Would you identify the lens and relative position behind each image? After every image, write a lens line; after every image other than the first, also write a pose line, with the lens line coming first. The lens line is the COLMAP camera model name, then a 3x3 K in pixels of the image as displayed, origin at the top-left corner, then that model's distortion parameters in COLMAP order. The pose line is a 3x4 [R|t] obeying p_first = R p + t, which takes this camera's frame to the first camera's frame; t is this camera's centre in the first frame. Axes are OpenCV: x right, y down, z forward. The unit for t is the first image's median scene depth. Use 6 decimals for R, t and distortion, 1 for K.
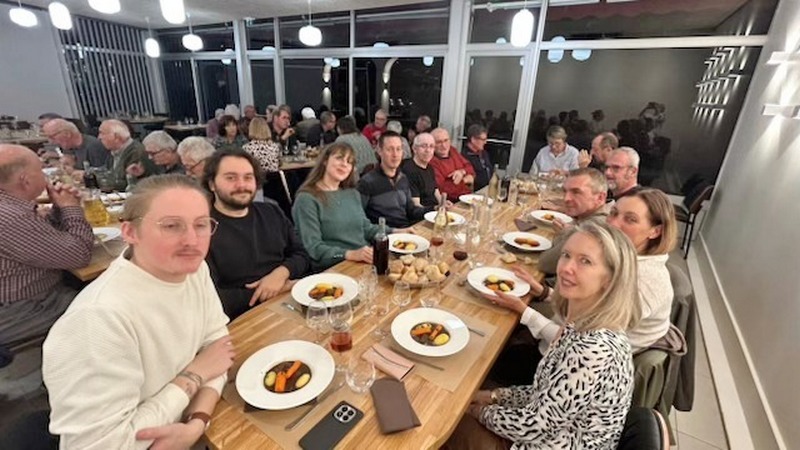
lens RADIAL K [[365.8, 0, 400.0], [0, 365.8, 225.0], [0, 0, 1]] dist [-0.000278, 0.000315]
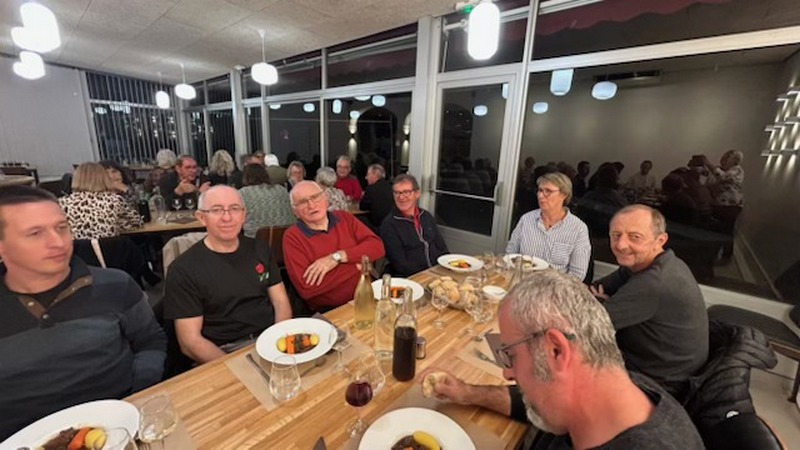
lens RADIAL K [[321.3, 0, 400.0], [0, 321.3, 225.0], [0, 0, 1]] dist [0.001442, 0.000014]
pose [[0.988341, 0.032840, -0.148670, 0.181968], [-0.048822, 0.993256, -0.105164, -0.082057], [0.144213, 0.111197, 0.983279, 0.293498]]
